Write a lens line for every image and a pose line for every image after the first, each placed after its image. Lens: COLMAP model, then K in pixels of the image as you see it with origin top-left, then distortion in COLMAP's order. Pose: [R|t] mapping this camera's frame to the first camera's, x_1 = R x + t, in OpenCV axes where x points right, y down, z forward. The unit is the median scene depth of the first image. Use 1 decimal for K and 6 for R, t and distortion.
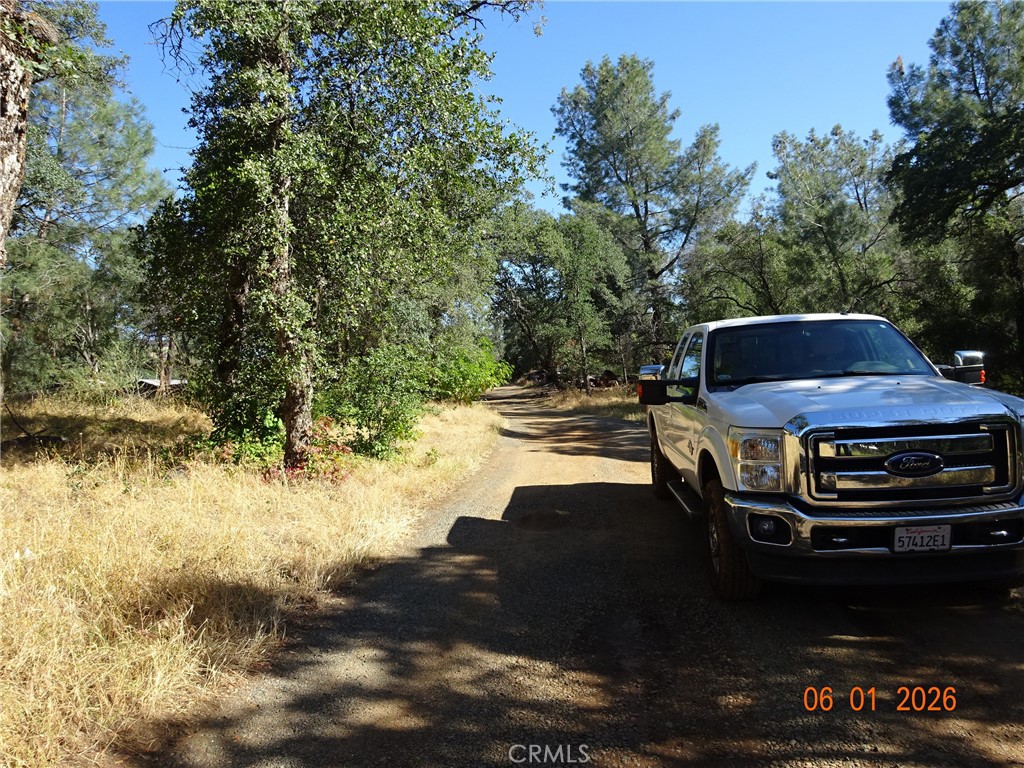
lens RADIAL K [[728.1, 0, 511.9], [0, 728.1, 381.8], [0, 0, 1]] dist [-0.012181, -0.003803]
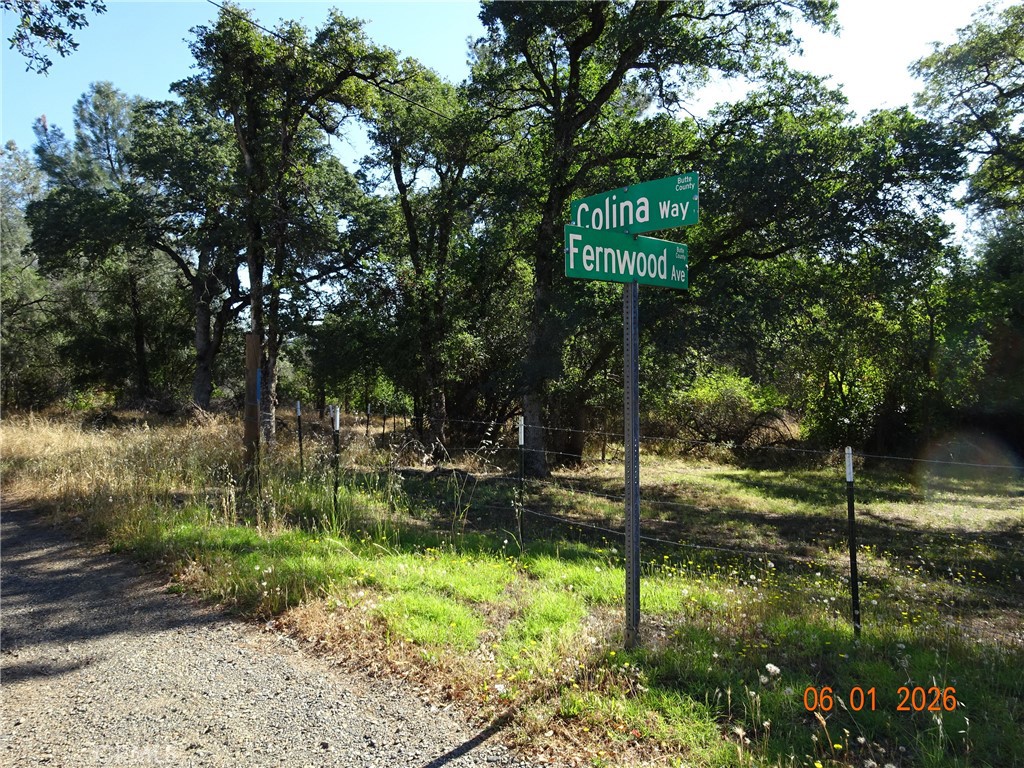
lens RADIAL K [[728.1, 0, 511.3], [0, 728.1, 382.4], [0, 0, 1]] dist [-0.012181, -0.003803]
pose [[0.553535, -0.004258, 0.832815, -0.032395], [0.010449, 0.999944, -0.001832, 0.003823], [-0.832761, 0.009717, 0.553548, -0.296946]]
